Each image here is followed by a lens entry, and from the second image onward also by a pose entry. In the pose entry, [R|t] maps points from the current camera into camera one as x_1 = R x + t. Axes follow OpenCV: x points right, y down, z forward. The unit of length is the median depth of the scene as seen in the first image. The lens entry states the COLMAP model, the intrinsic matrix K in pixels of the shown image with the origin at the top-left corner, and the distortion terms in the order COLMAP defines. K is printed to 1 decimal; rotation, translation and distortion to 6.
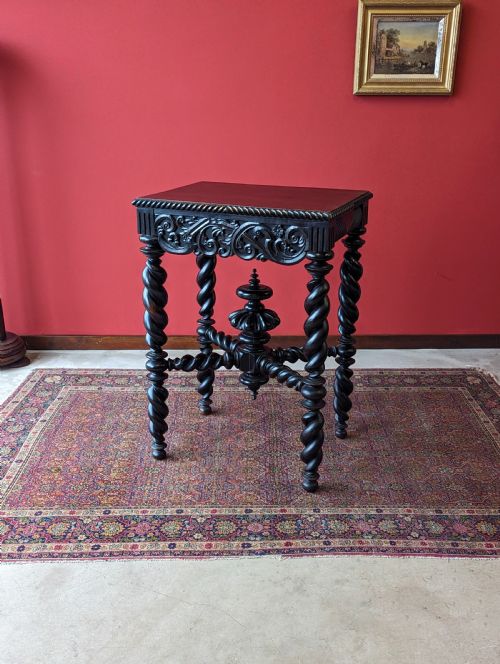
lens RADIAL K [[677.3, 0, 251.4], [0, 677.3, 320.0], [0, 0, 1]] dist [0.010565, 0.039543]
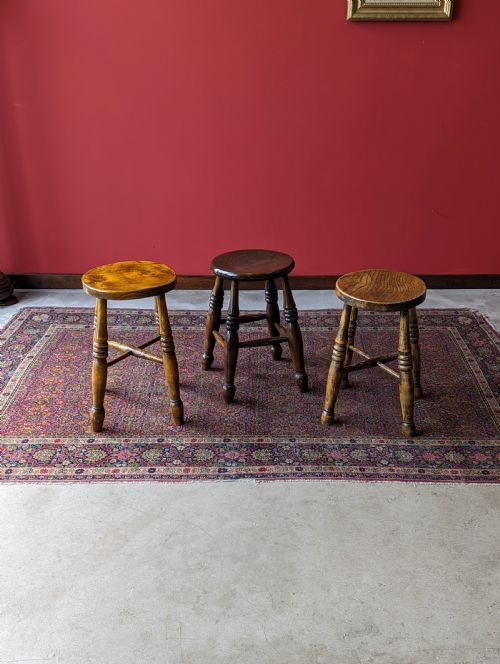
lens RADIAL K [[729.0, 0, 250.0], [0, 729.0, 332.0], [0, 0, 1]] dist [0.040729, -0.053728]
pose [[0.999853, 0.004438, -0.016590, 0.049158], [-0.002904, 0.995814, 0.091356, 0.014266], [0.016926, -0.091295, 0.995680, -0.096930]]
